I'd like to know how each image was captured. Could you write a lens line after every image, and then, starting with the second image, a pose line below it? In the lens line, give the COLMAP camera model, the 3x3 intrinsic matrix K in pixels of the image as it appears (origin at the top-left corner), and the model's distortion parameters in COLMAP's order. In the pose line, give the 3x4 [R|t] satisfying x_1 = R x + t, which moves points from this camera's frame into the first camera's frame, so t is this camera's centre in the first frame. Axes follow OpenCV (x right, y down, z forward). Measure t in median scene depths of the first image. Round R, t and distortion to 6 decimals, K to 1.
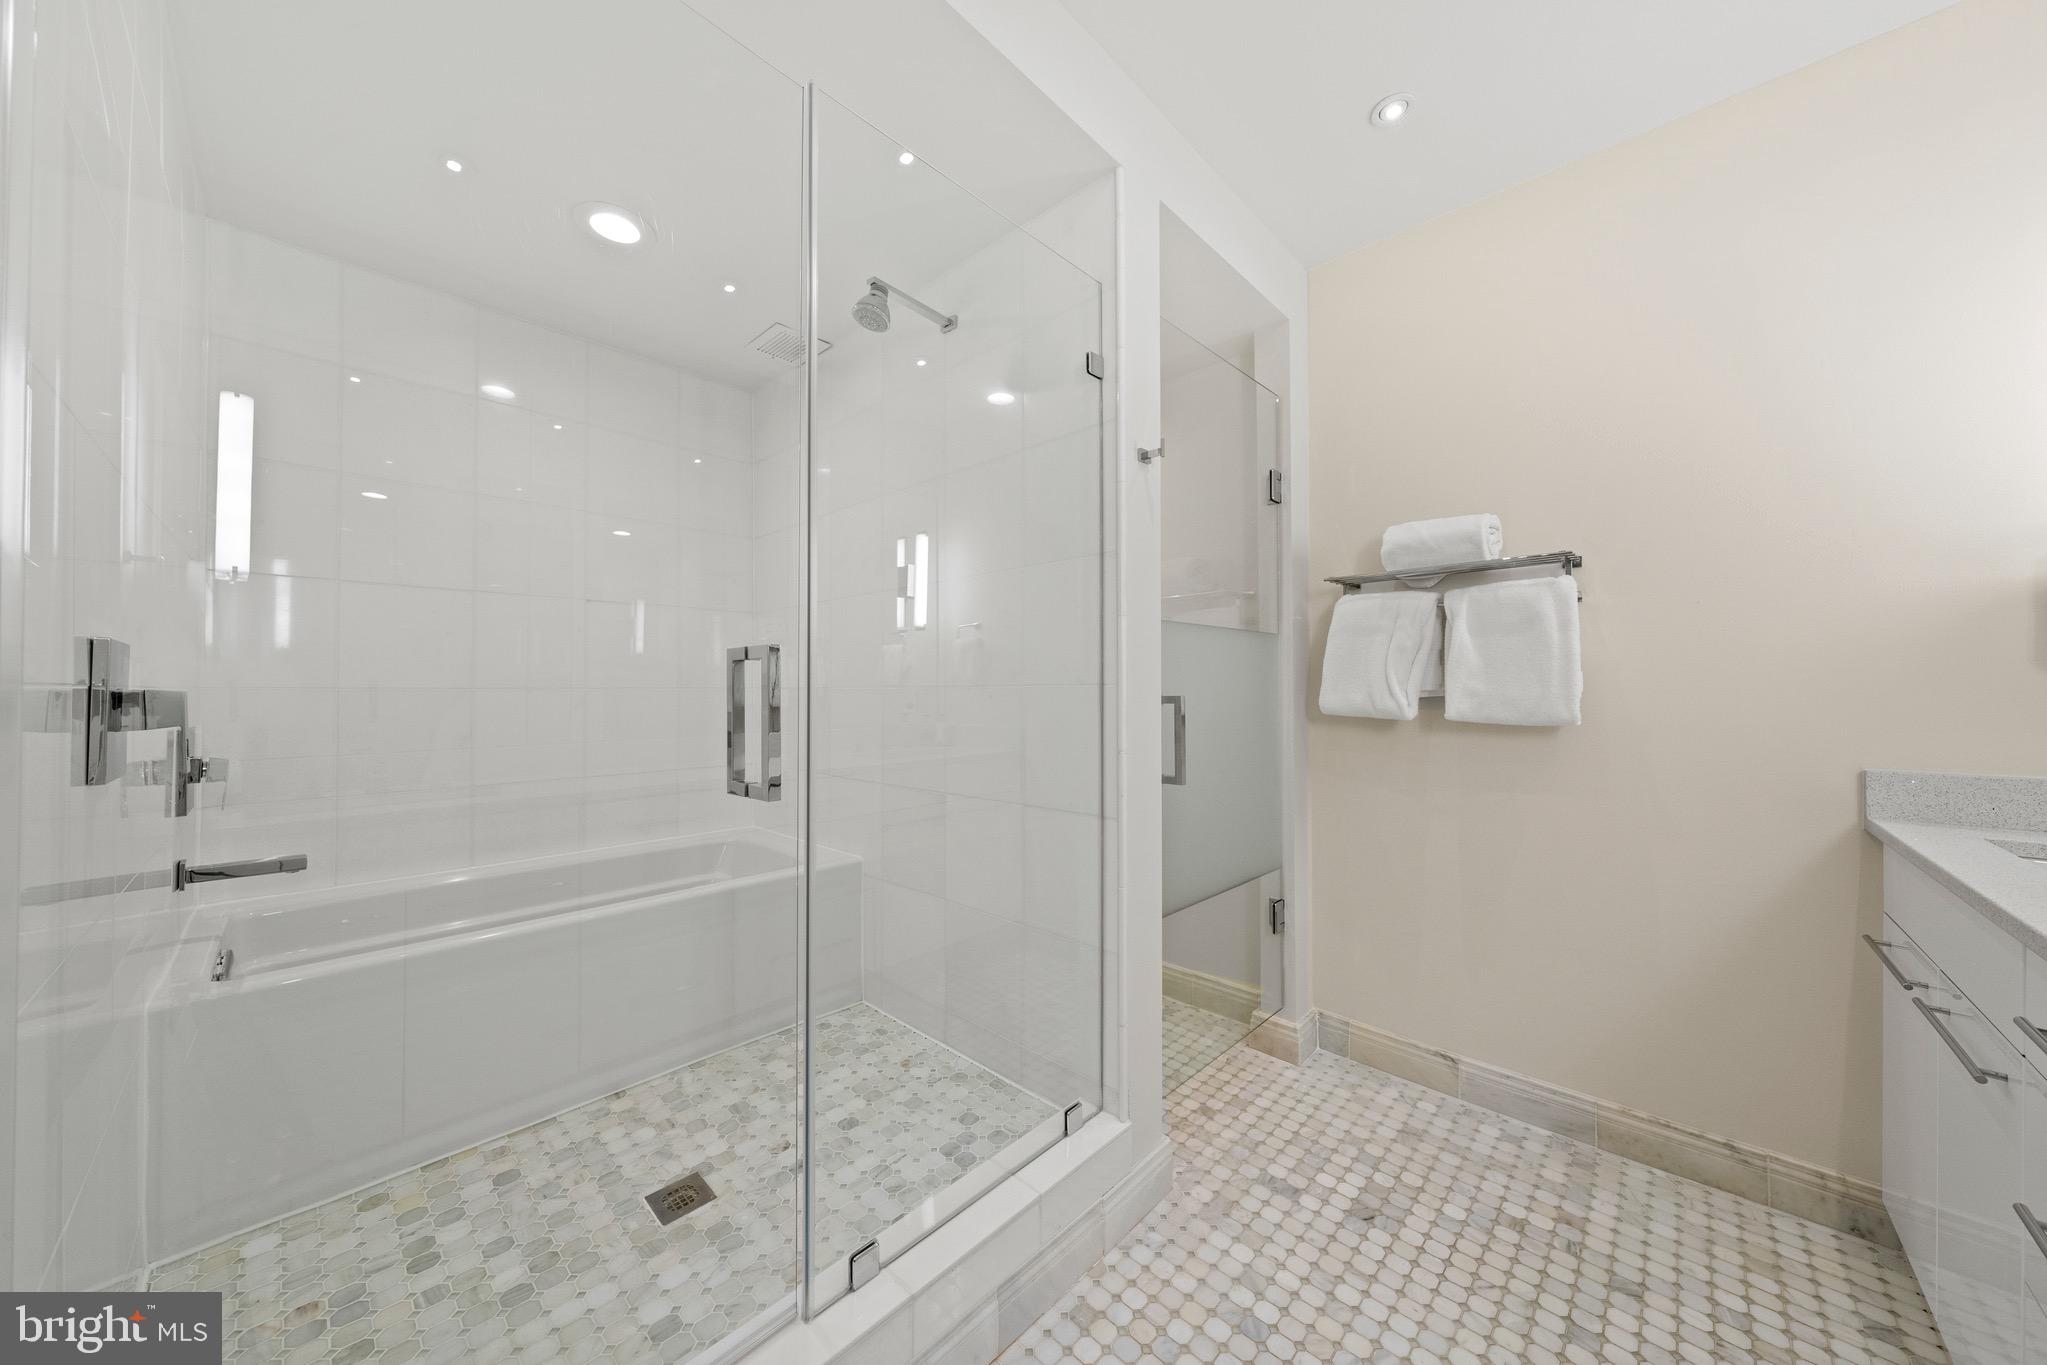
lens RADIAL K [[704.1, 0, 1019.4], [0, 704.1, 675.2], [0, 0, 1]] dist [0.000211, 0.000436]
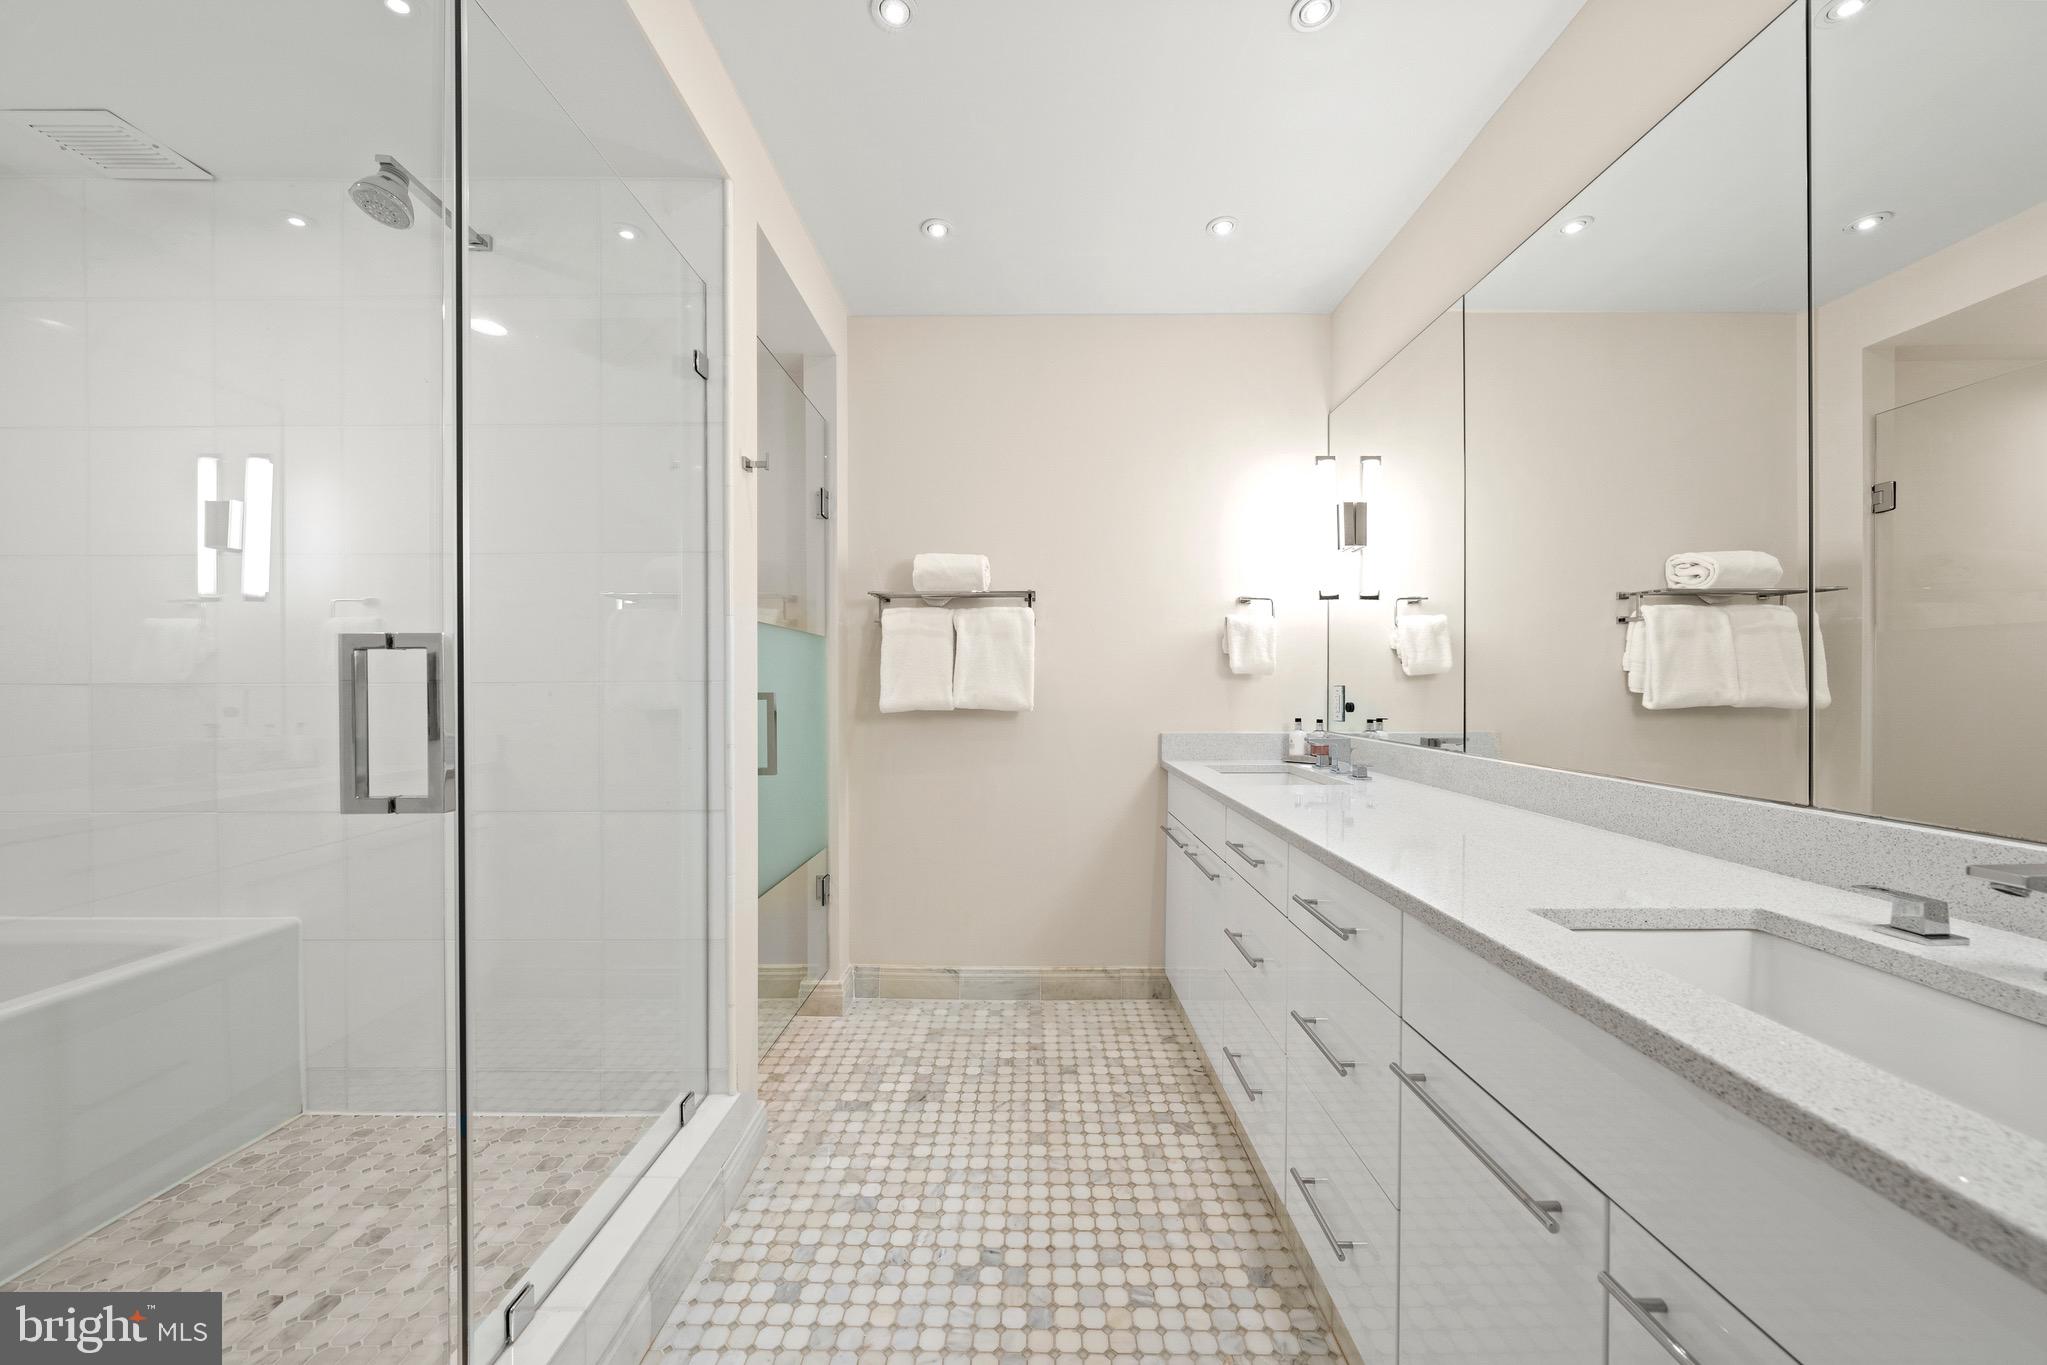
lens RADIAL K [[765.1, 0, 1023.5], [0, 765.1, 682.5], [0, 0, 1]] dist [-0.002343, -0.000241]
pose [[0.721518, 0.004682, 0.692380, -0.318309], [-0.013340, 0.999886, 0.007141, 0.000241], [-0.692267, -0.014389, 0.721498, -0.114722]]
